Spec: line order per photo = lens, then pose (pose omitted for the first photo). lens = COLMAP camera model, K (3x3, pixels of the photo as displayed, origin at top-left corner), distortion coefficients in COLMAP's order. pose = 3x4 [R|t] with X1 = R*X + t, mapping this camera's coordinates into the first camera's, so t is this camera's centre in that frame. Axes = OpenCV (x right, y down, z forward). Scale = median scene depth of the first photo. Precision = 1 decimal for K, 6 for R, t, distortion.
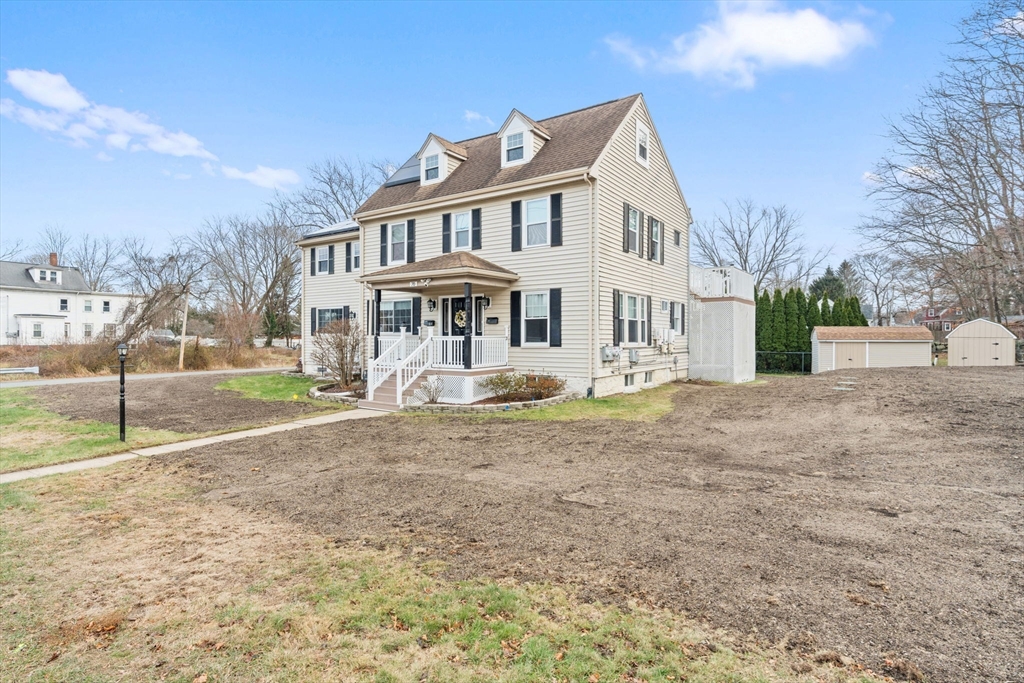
lens RADIAL K [[520.8, 0, 516.5], [0, 520.8, 328.3], [0, 0, 1]] dist [0.000573, 0.000056]
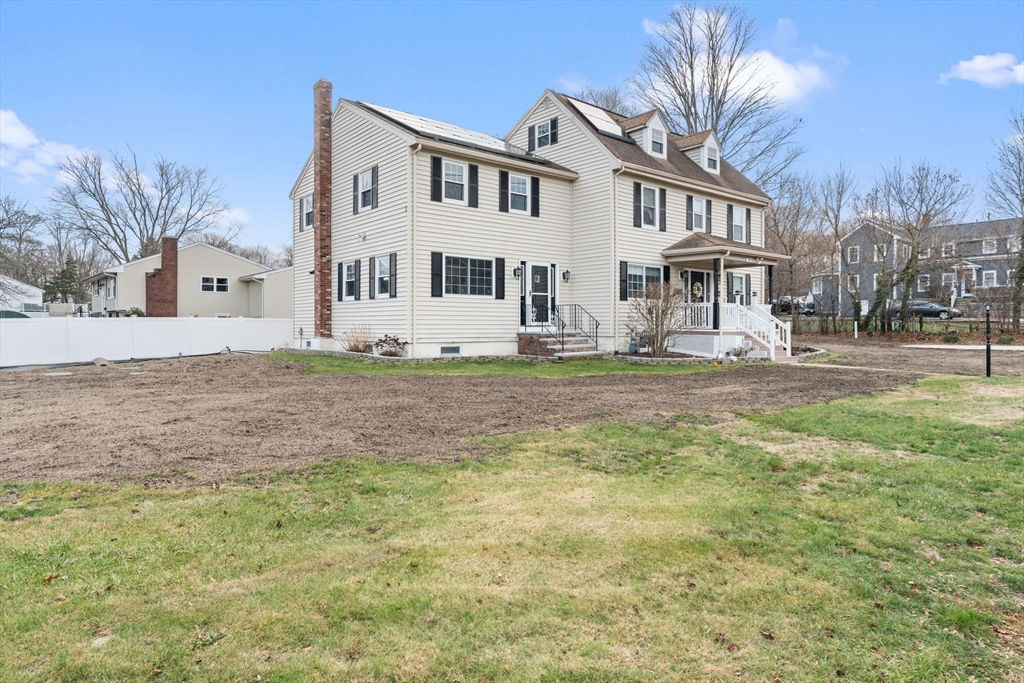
lens RADIAL K [[617.0, 0, 512.9], [0, 617.0, 320.2], [0, 0, 1]] dist [0.001083, 0.000031]
pose [[0.294658, 0.000291, 0.955603, -1.110111], [-0.023996, 0.999687, 0.007094, 0.035787], [-0.955301, -0.025021, 0.294573, 0.711349]]
